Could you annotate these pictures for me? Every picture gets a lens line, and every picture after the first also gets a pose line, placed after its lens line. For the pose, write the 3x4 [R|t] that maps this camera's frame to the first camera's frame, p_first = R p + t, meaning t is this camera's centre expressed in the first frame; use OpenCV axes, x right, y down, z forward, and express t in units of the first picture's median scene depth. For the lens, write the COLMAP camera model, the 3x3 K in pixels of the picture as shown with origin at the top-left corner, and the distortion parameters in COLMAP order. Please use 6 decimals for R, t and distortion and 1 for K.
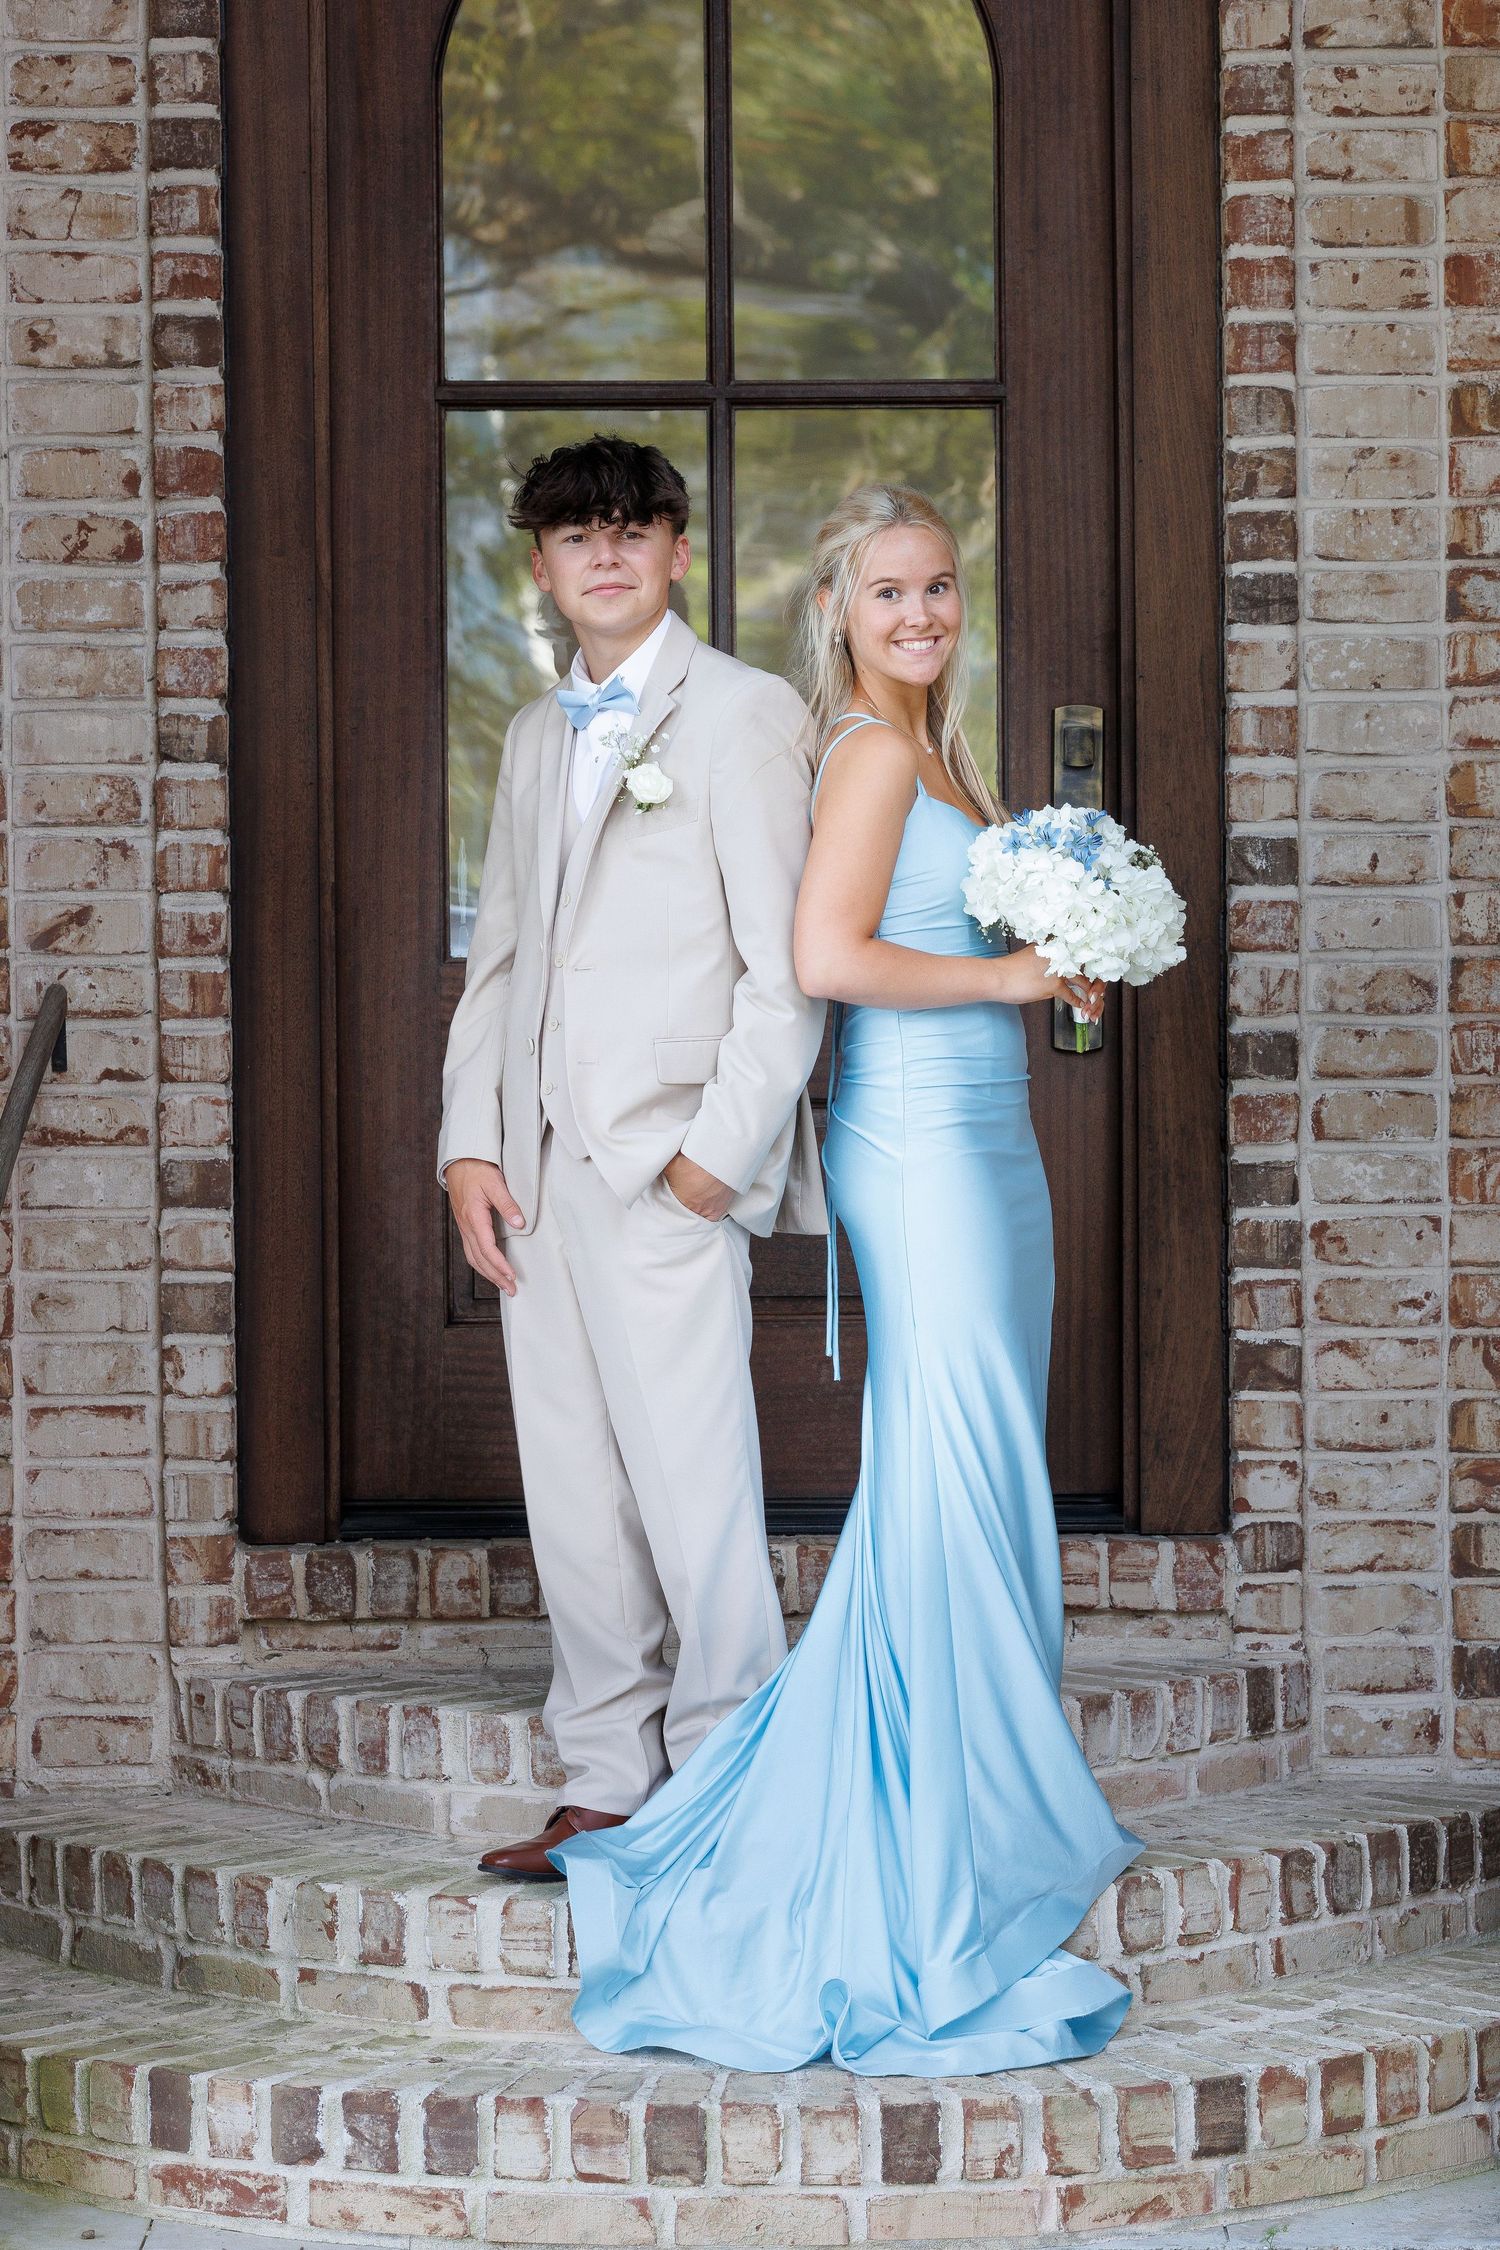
lens RADIAL K [[5281.4, 0, 623.9], [0, 5281.4, 1121.5], [0, 0, 1]] dist [-0.029683, 0.074470]
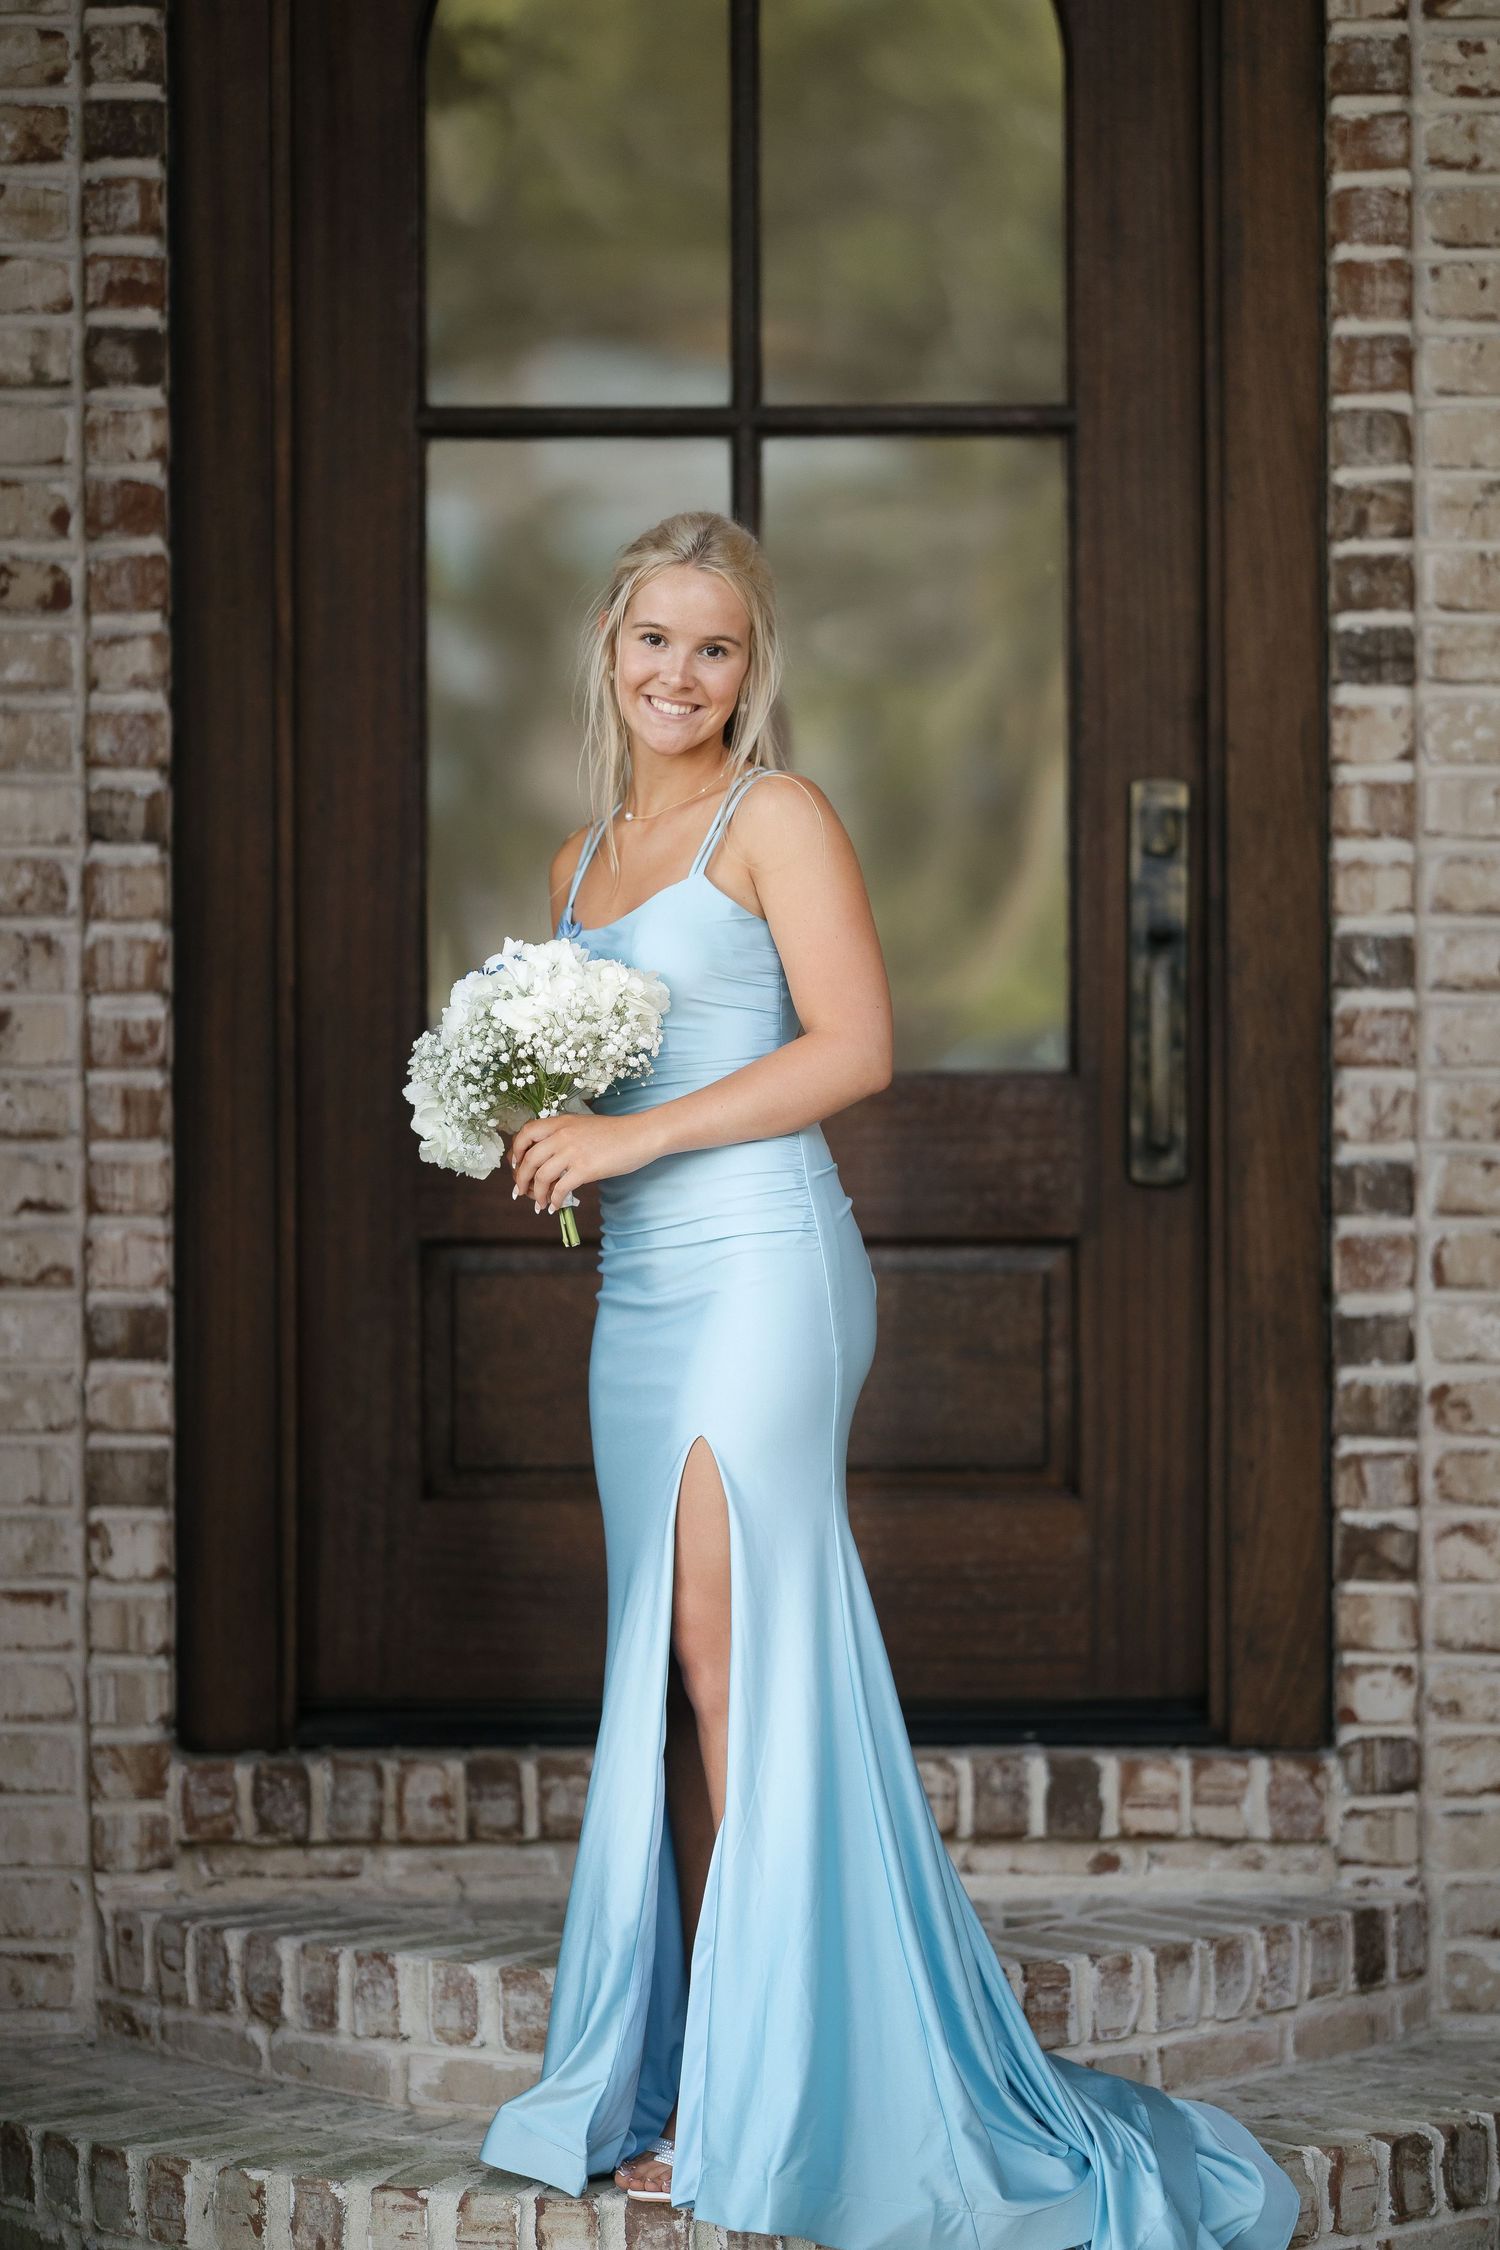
lens RADIAL K [[5281.4, 0, 623.9], [0, 5281.4, 1121.5], [0, 0, 1]] dist [-0.029683, 0.074470]
pose [[0.999643, 0.003721, -0.026439, 0.022215], [-0.004303, 0.999749, -0.022000, -0.004091], [0.026351, 0.022106, 0.999408, 0.142206]]
